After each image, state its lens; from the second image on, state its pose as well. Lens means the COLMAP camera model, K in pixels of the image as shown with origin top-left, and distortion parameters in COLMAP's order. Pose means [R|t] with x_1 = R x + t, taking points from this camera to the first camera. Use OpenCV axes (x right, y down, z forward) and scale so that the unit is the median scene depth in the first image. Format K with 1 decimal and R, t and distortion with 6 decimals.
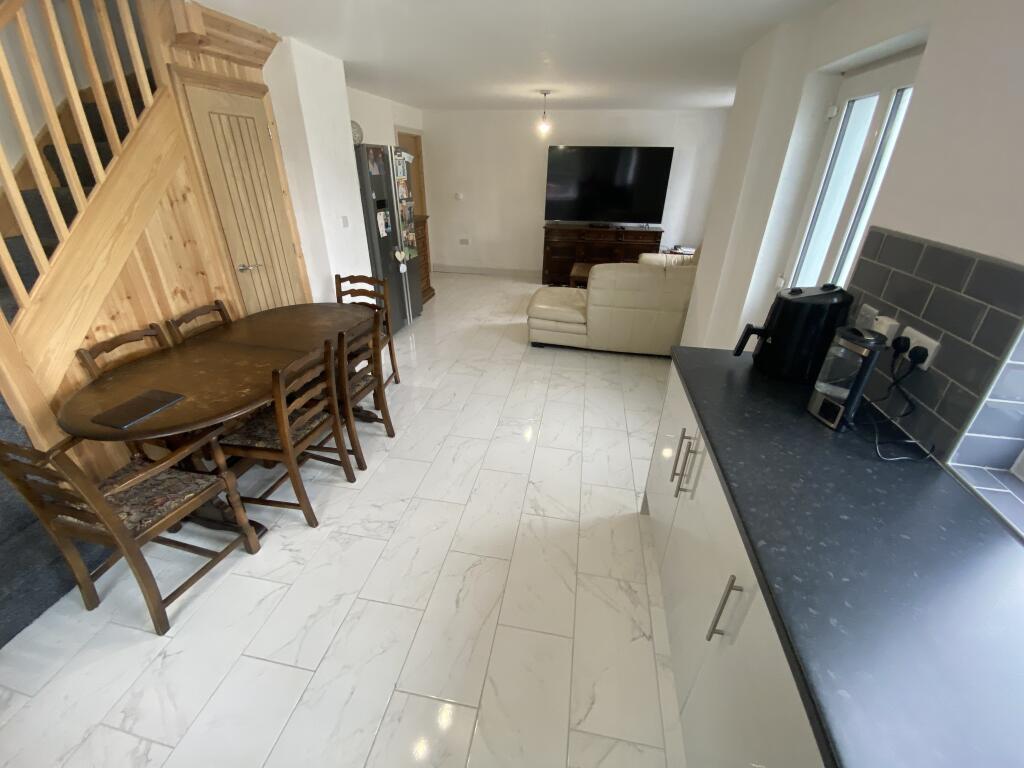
lens RADIAL K [[413.6, 0, 512.0], [0, 413.6, 384.0], [0, 0, 1]] dist [0.034680, -0.032154]
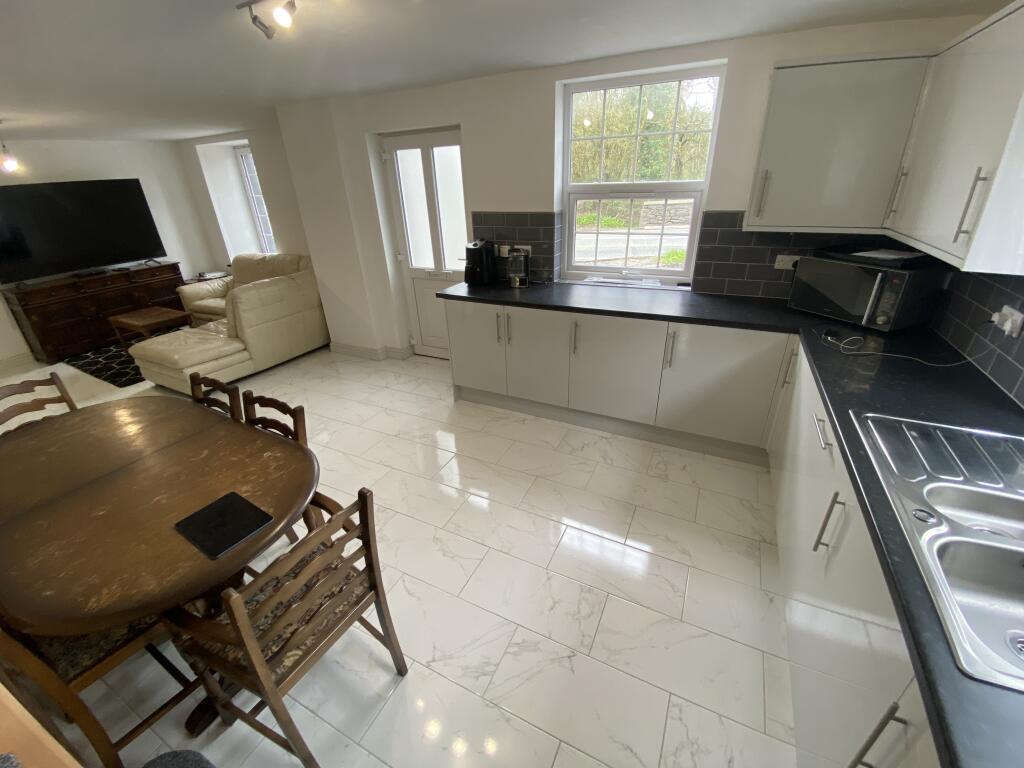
lens RADIAL K [[413.6, 0, 512.0], [0, 413.6, 384.0], [0, 0, 1]] dist [0.034680, -0.032154]
pose [[0.282791, -0.436681, 0.854013, -0.363982], [0.477564, 0.836255, 0.269464, -0.027614], [-0.831842, 0.331644, 0.445029, 0.034505]]
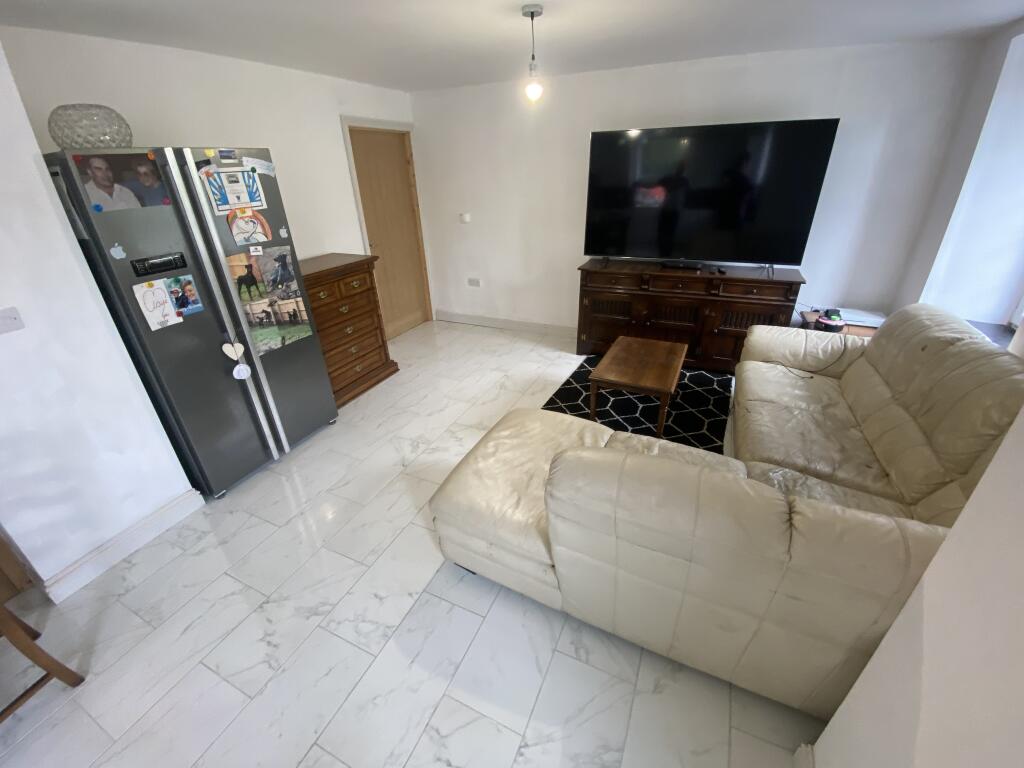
lens RADIAL K [[413.6, 0, 512.0], [0, 413.6, 384.0], [0, 0, 1]] dist [0.034680, -0.032154]
pose [[0.966472, 0.081097, -0.243628, 0.151803], [-0.081903, 0.996617, 0.006835, -0.218277], [0.243358, 0.013348, 0.969845, 0.415724]]
